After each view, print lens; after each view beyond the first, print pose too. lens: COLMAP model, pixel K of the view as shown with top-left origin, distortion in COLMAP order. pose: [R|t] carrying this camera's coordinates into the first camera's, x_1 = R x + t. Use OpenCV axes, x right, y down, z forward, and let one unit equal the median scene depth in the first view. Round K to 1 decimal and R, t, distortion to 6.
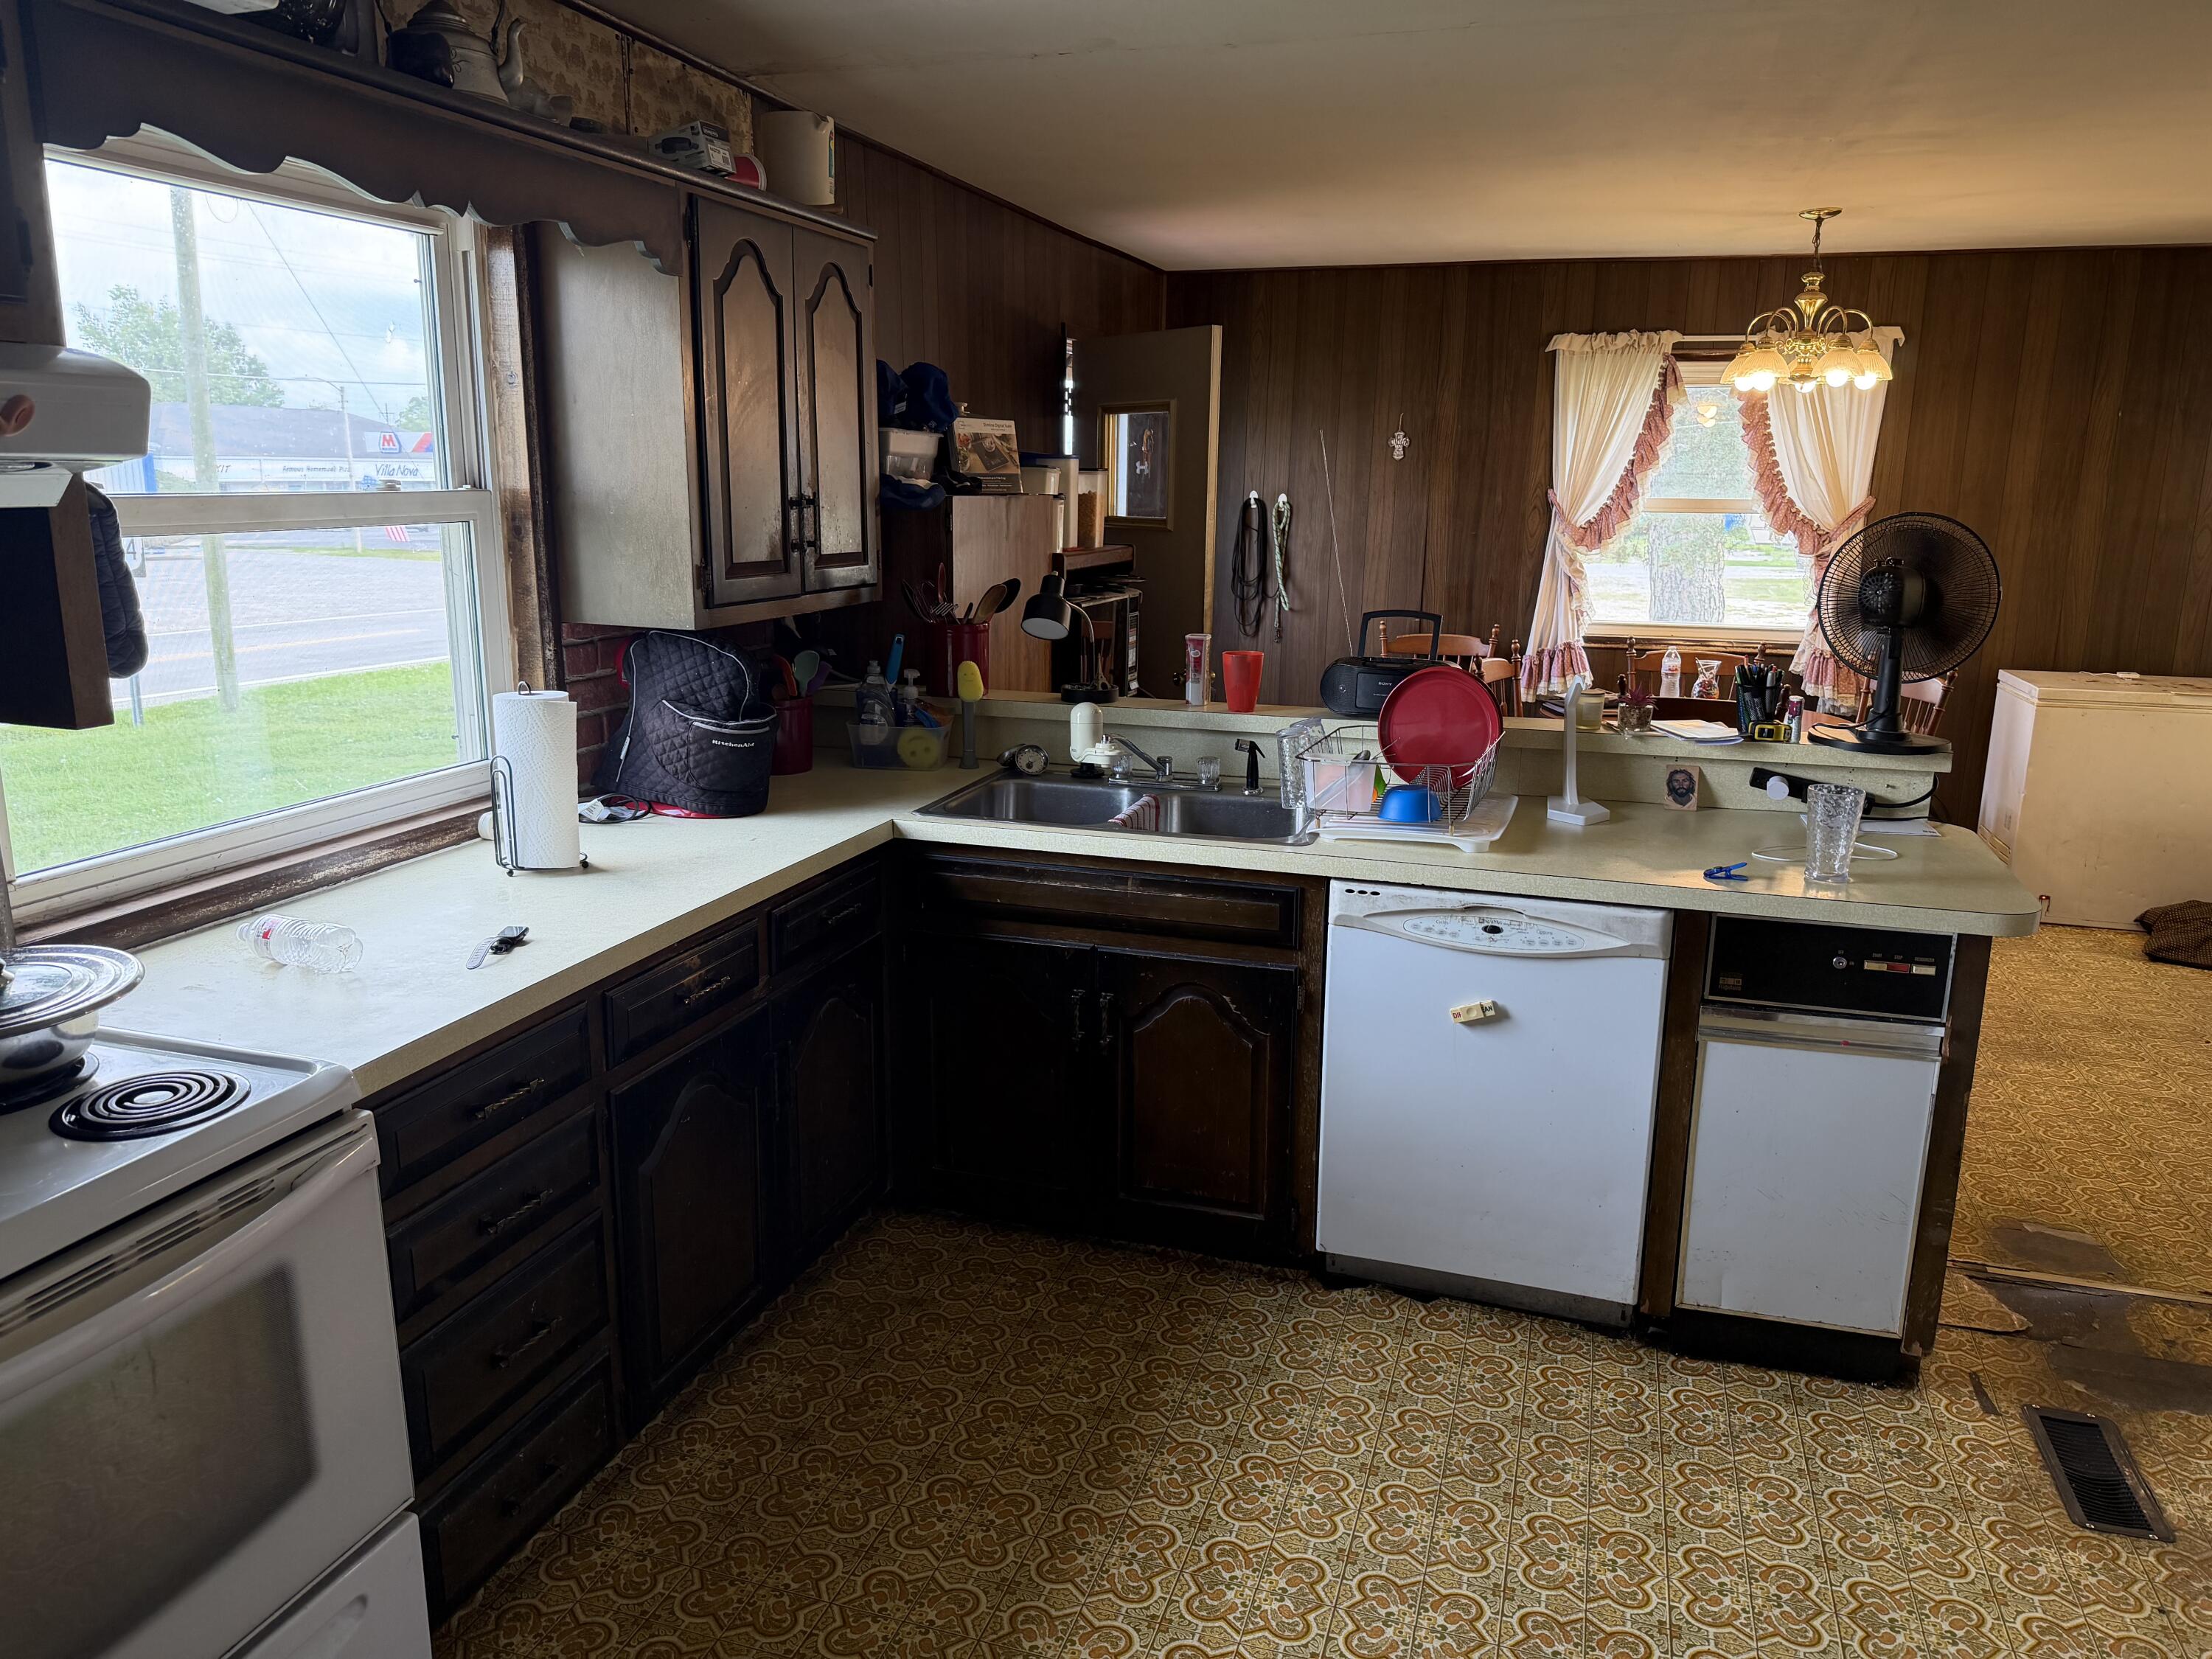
lens RADIAL K [[1539.8, 0, 1106.0], [0, 1539.8, 829.5], [0, 0, 1]] dist [0.175931, -0.327608]
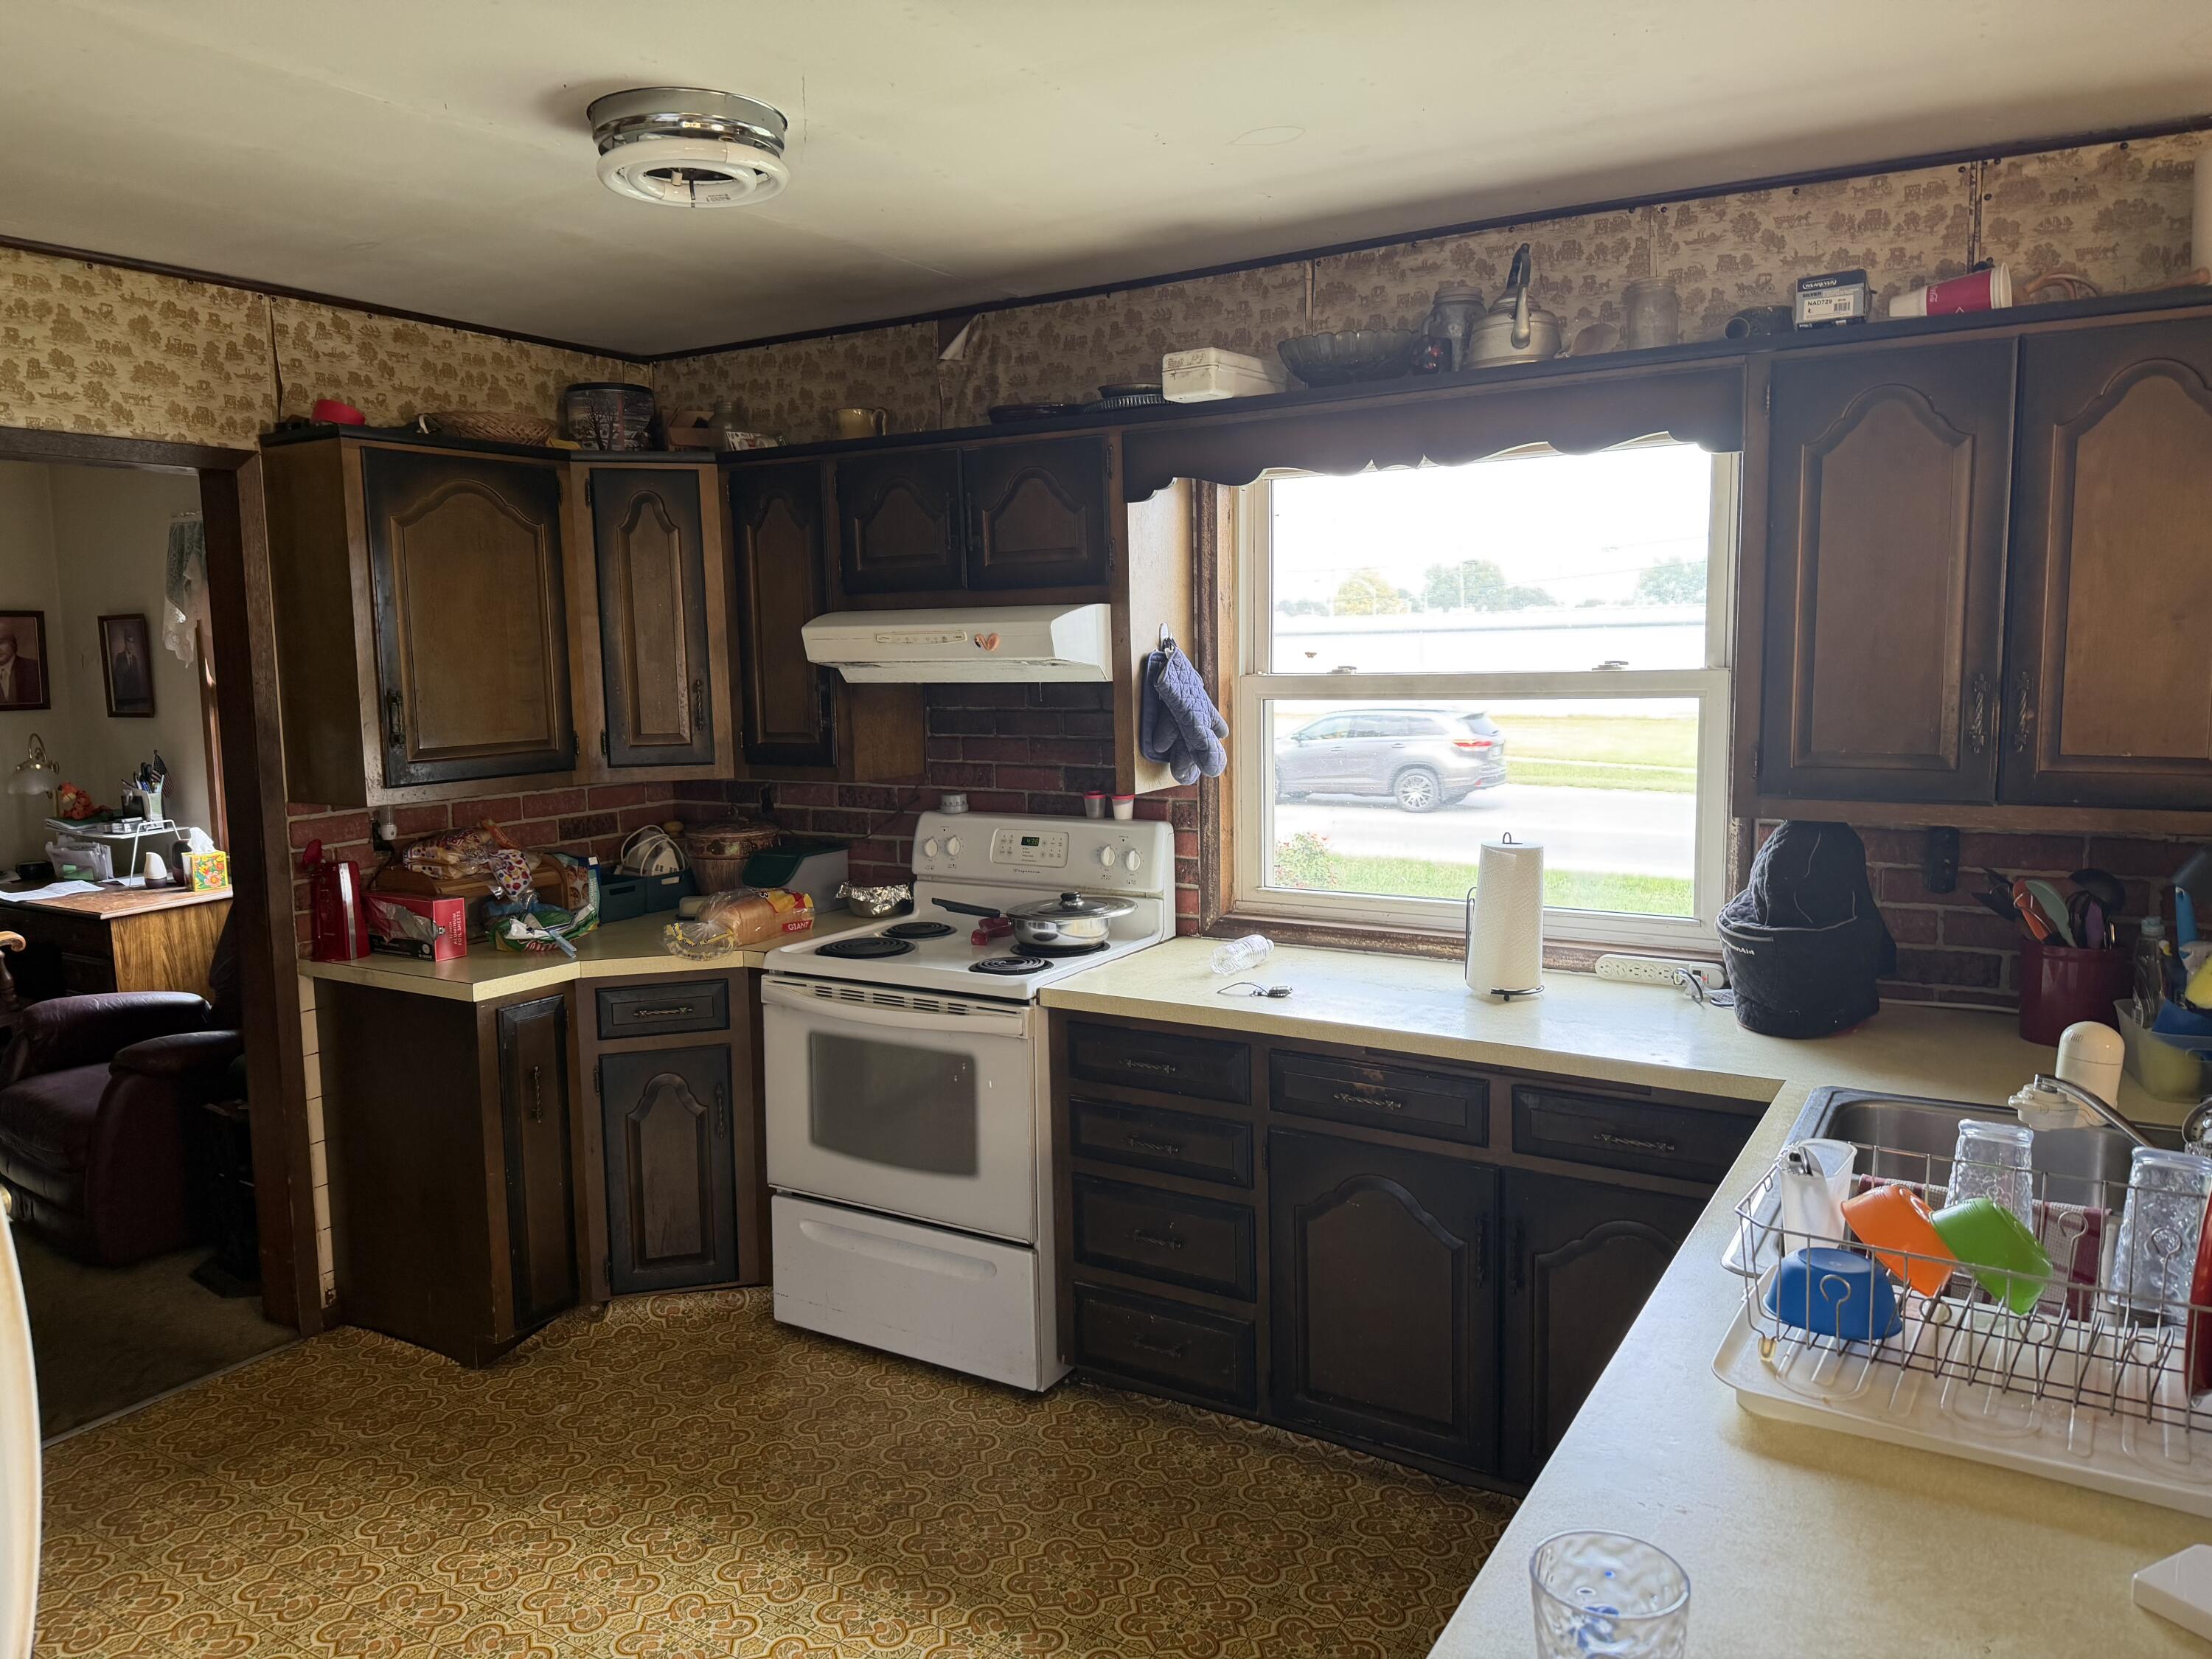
lens RADIAL K [[1548.6, 0, 1100.4], [0, 1548.6, 820.5], [0, 0, 1]] dist [0.058853, -0.071994]
pose [[-0.250226, 0.104338, -0.962549, 0.633477], [-0.202980, 0.966429, 0.157526, -0.172131], [0.946671, 0.234795, -0.220648, 0.744804]]
